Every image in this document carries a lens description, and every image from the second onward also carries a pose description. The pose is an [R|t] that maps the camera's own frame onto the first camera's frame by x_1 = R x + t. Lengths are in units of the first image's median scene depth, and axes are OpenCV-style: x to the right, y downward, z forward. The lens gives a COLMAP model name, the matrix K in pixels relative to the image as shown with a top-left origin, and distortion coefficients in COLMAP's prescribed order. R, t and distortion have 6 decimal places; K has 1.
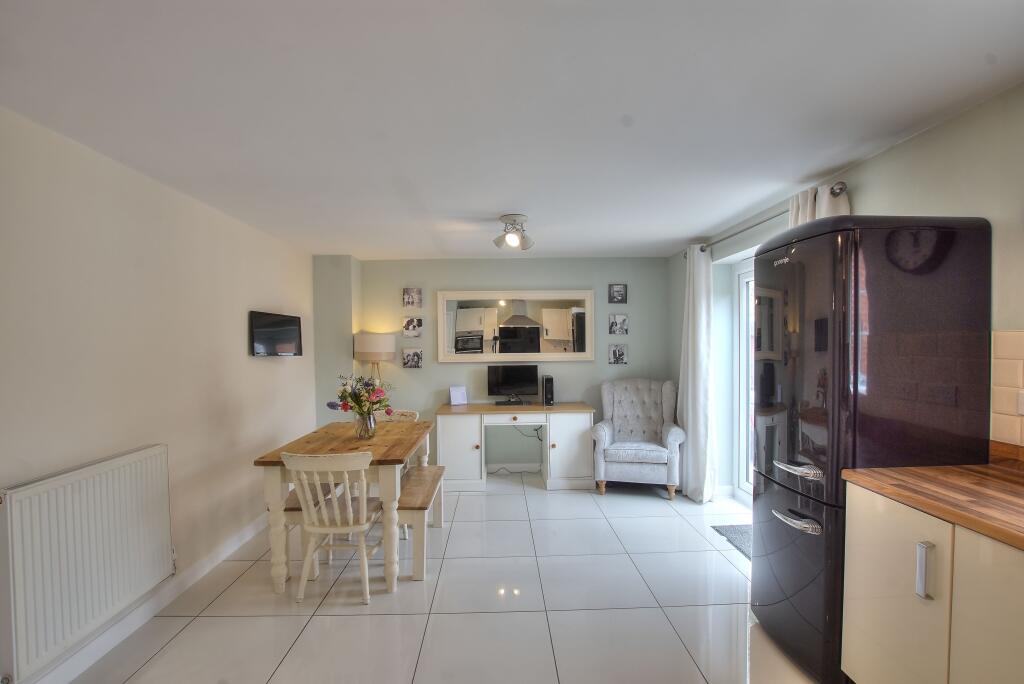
lens RADIAL K [[451.7, 0, 507.6], [0, 451.7, 351.2], [0, 0, 1]] dist [-0.036776, 0.007561]
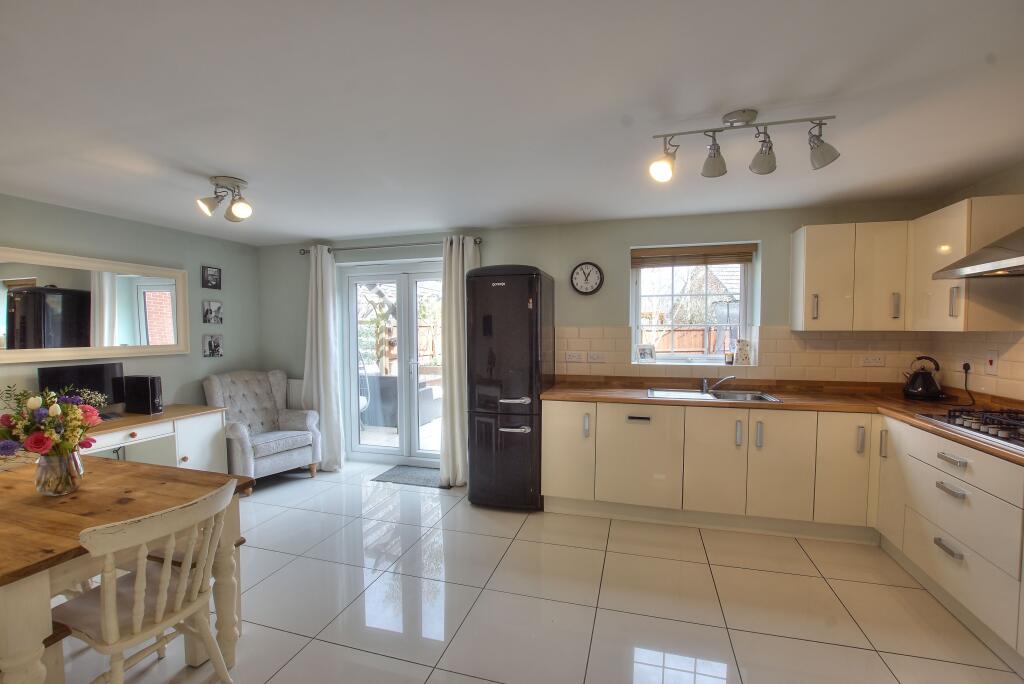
lens RADIAL K [[451.7, 0, 507.6], [0, 451.7, 351.2], [0, 0, 1]] dist [-0.036776, 0.007561]
pose [[0.307678, -0.034083, 0.950880, -0.421674], [0.018626, 0.999382, 0.029795, 0.002304], [-0.951308, 0.008543, 0.308122, 0.175050]]
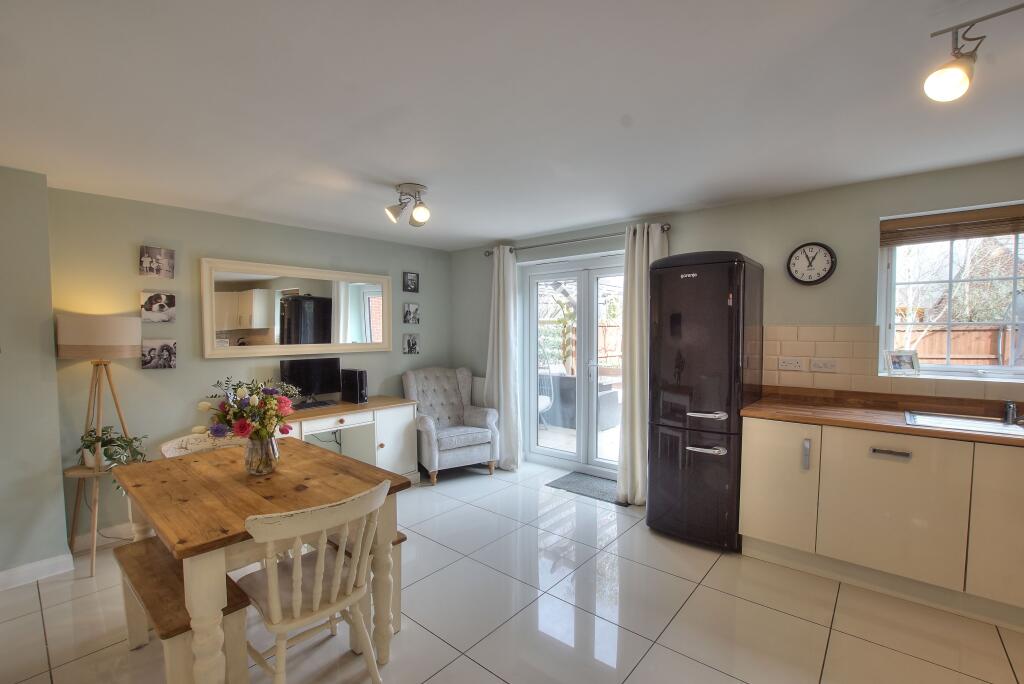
lens RADIAL K [[451.7, 0, 507.6], [0, 451.7, 351.2], [0, 0, 1]] dist [-0.036776, 0.007561]
pose [[0.670112, -0.024952, 0.741840, -0.351436], [0.010675, 0.999655, 0.023981, 0.001364], [-0.742183, -0.008150, 0.670148, 0.185305]]
